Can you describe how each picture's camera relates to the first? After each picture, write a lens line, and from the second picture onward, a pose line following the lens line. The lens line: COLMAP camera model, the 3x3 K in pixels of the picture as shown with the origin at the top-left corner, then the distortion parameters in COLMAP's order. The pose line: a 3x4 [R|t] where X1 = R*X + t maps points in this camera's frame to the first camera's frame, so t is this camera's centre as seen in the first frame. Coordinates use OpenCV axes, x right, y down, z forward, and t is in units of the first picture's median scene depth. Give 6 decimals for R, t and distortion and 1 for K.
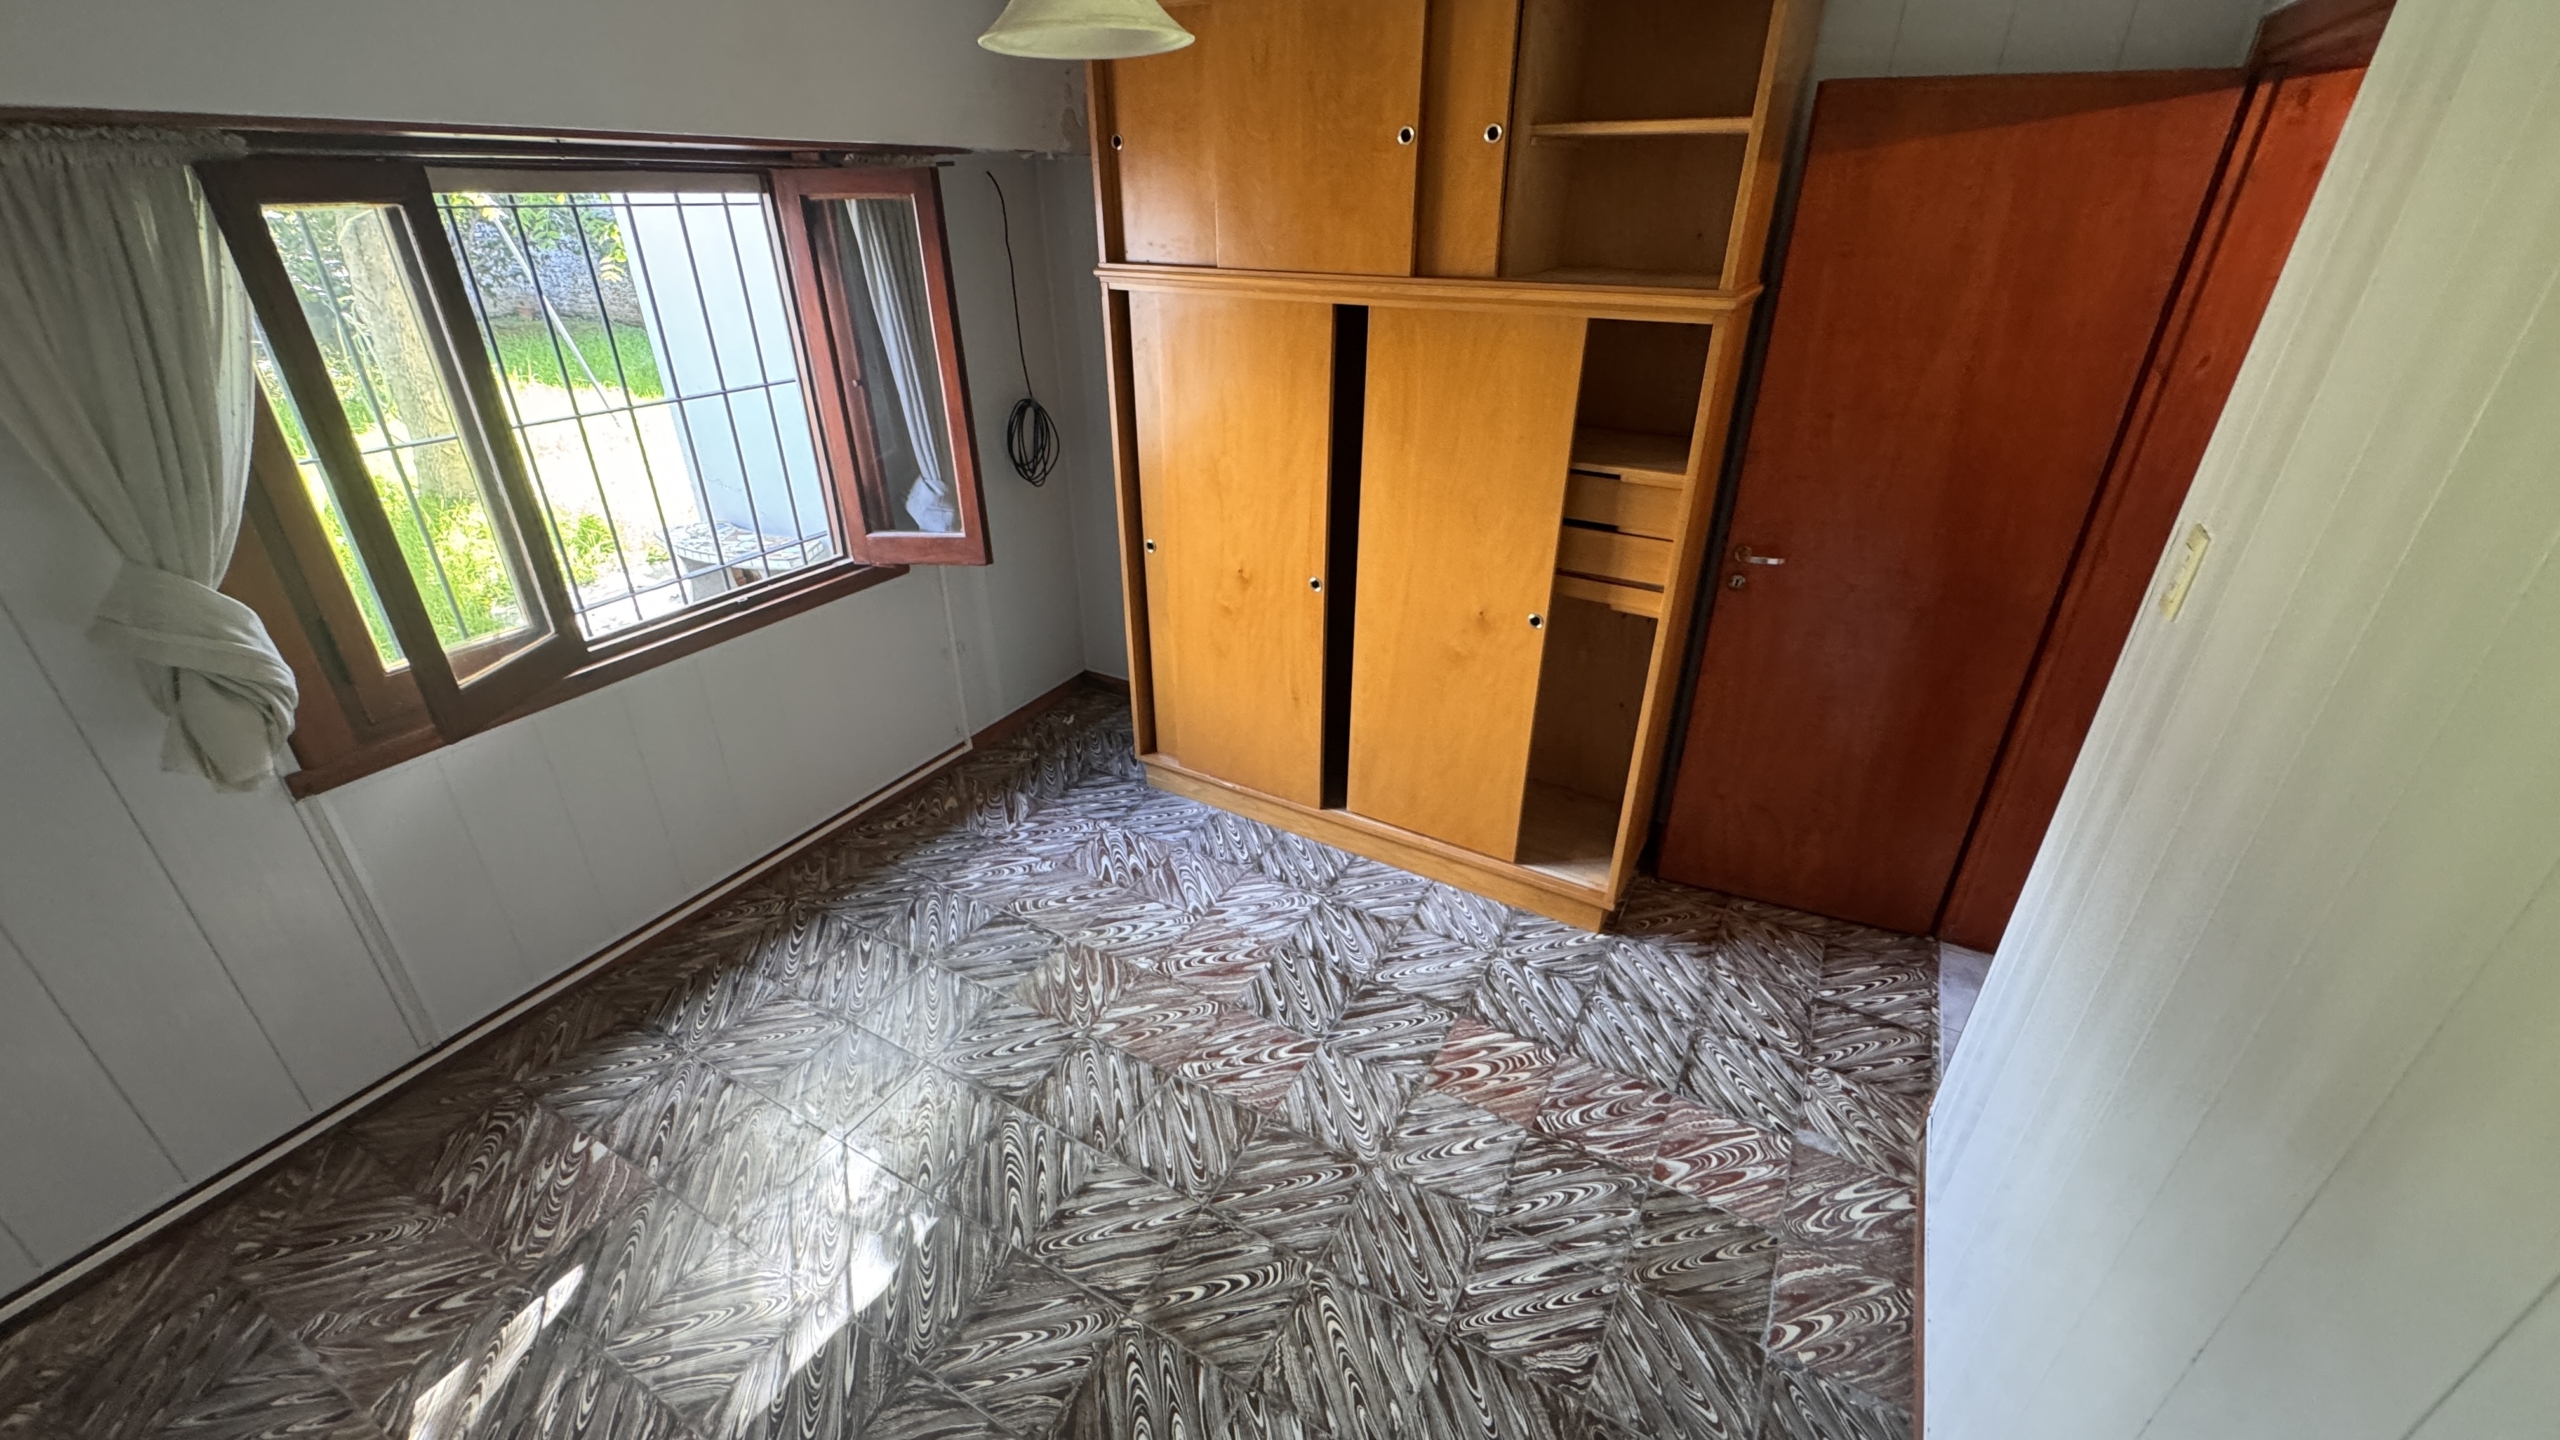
lens RADIAL K [[1011.4, 0, 1271.7], [0, 1011.4, 713.8], [0, 0, 1]] dist [-0.000284, 0.000319]
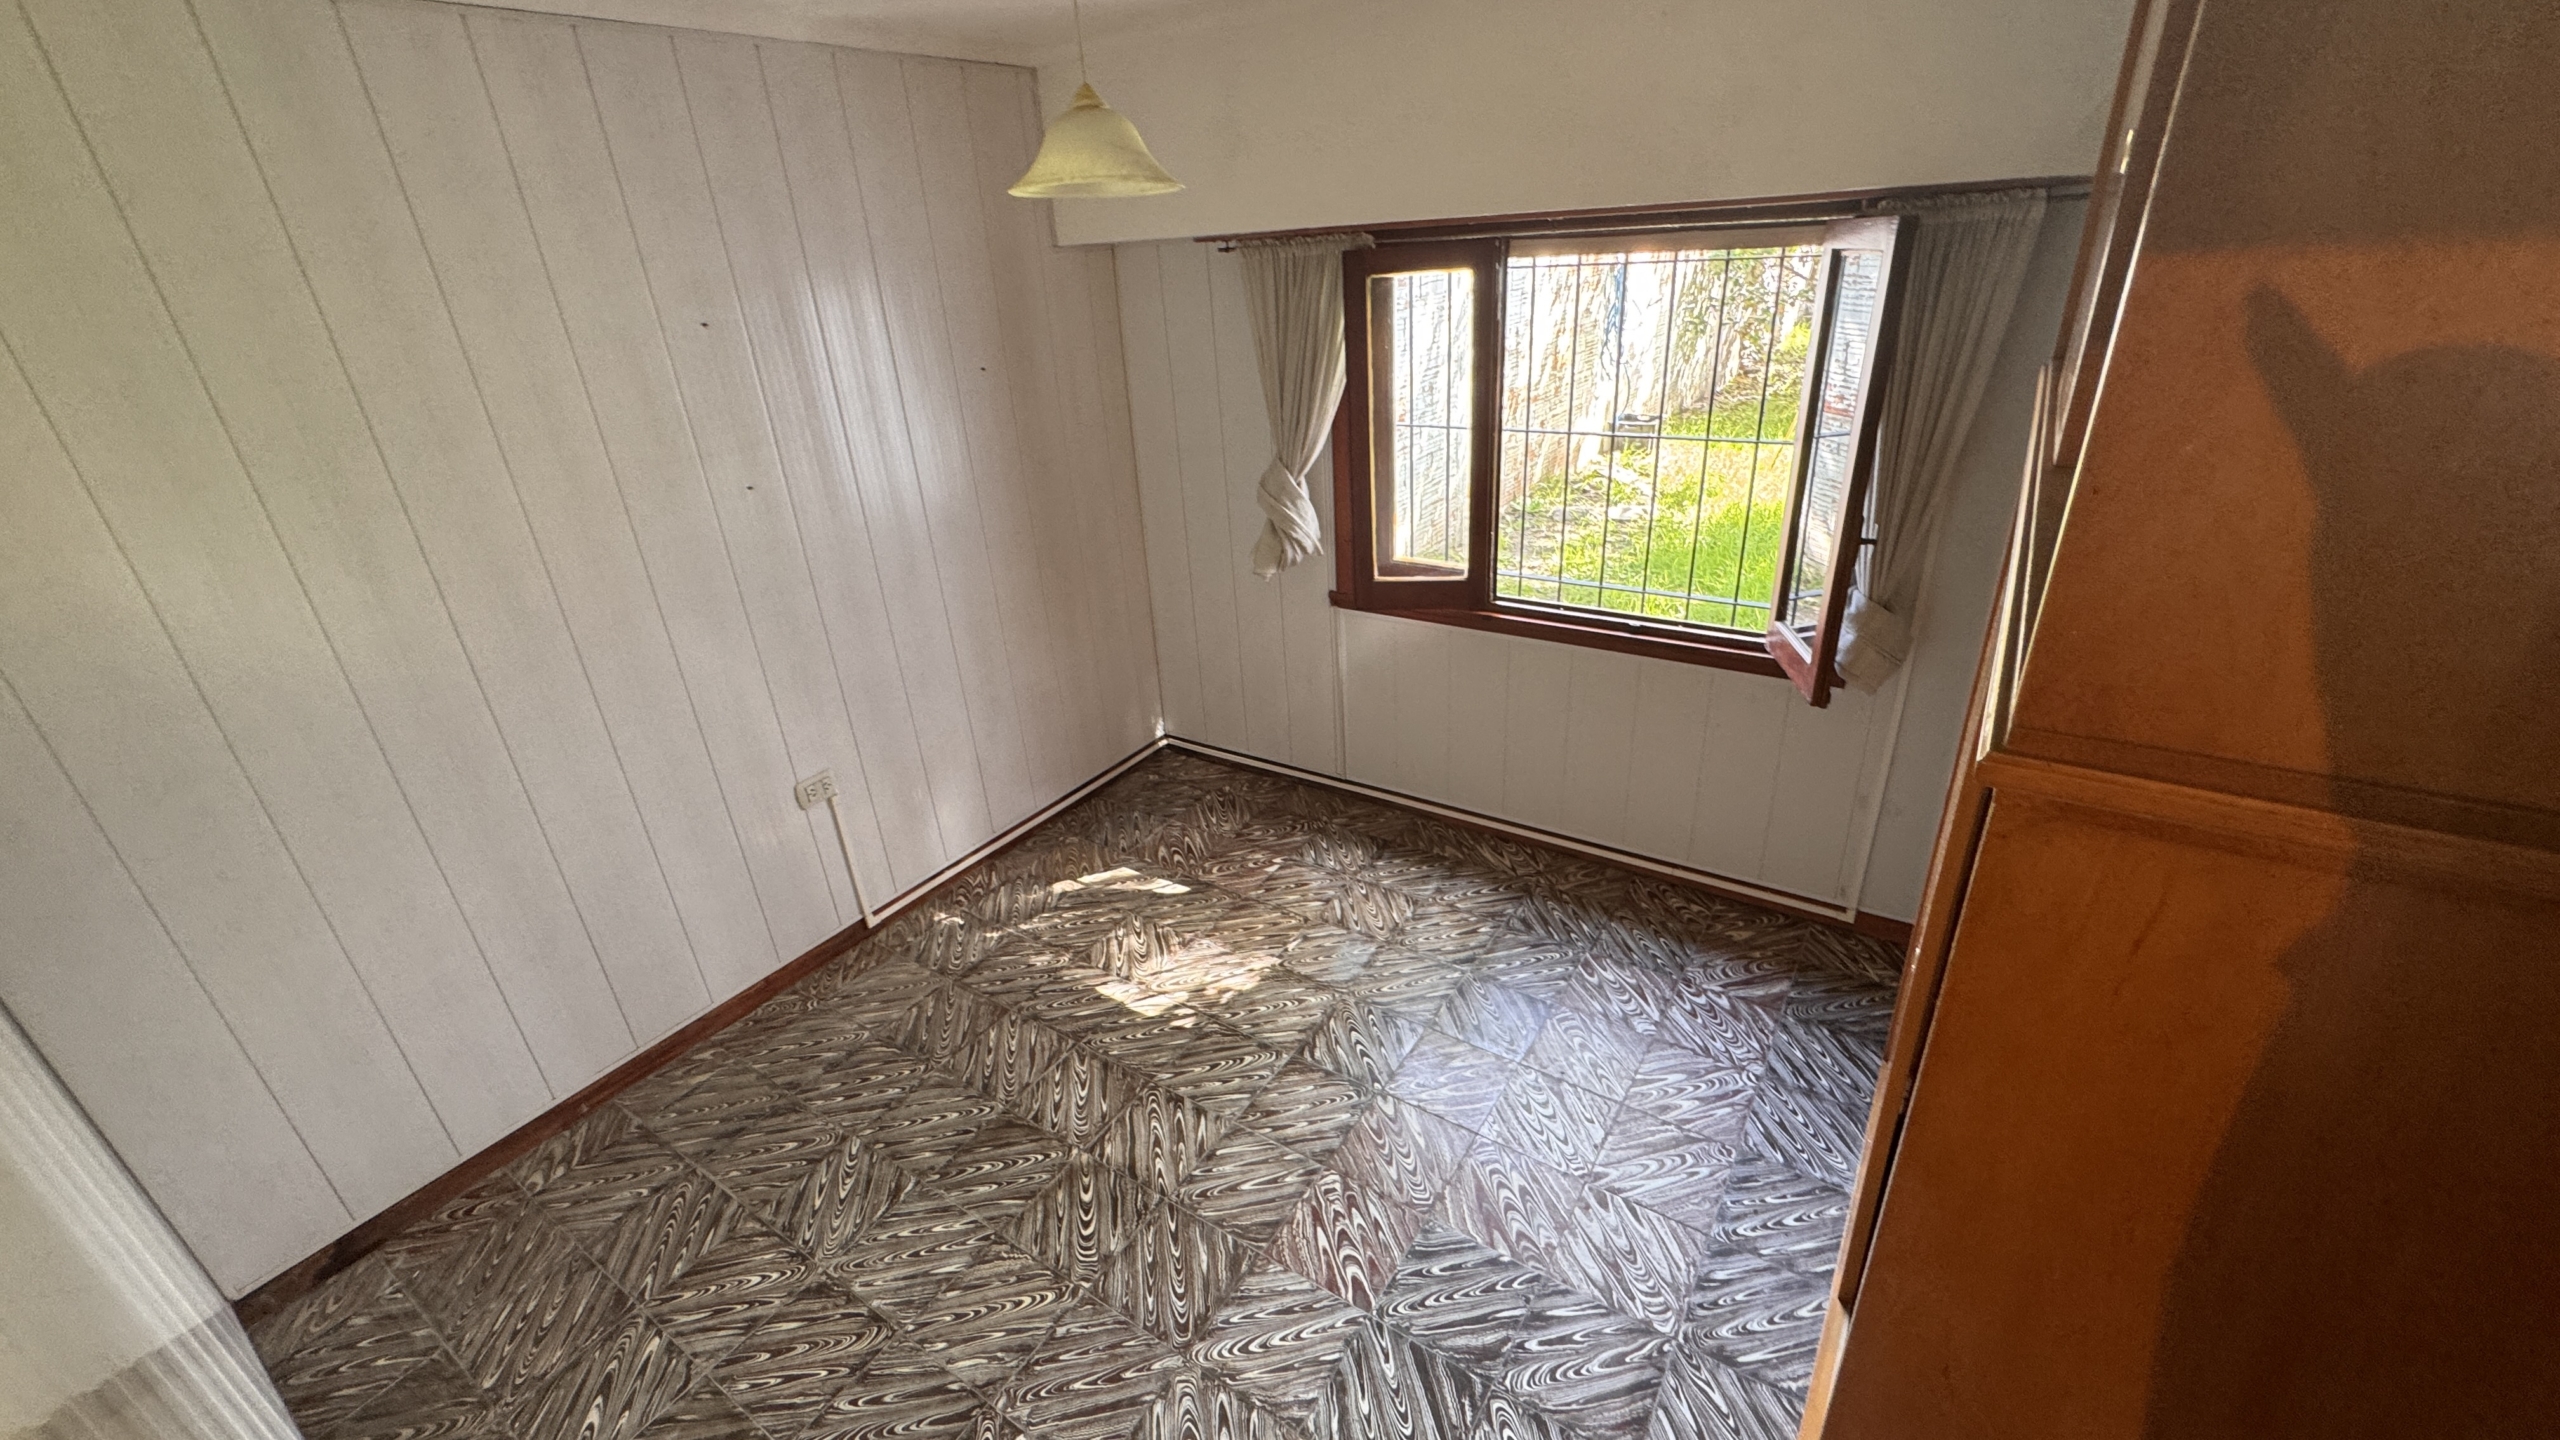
lens RADIAL K [[1011.4, 0, 1280.0], [0, 1011.4, 718.6], [0, 0, 1]] dist [-0.000284, 0.000319]
pose [[-0.061712, 0.429613, -0.900902, 0.655163], [-0.409604, 0.812211, 0.415377, -0.418003], [0.910174, 0.394646, 0.125848, 0.732456]]
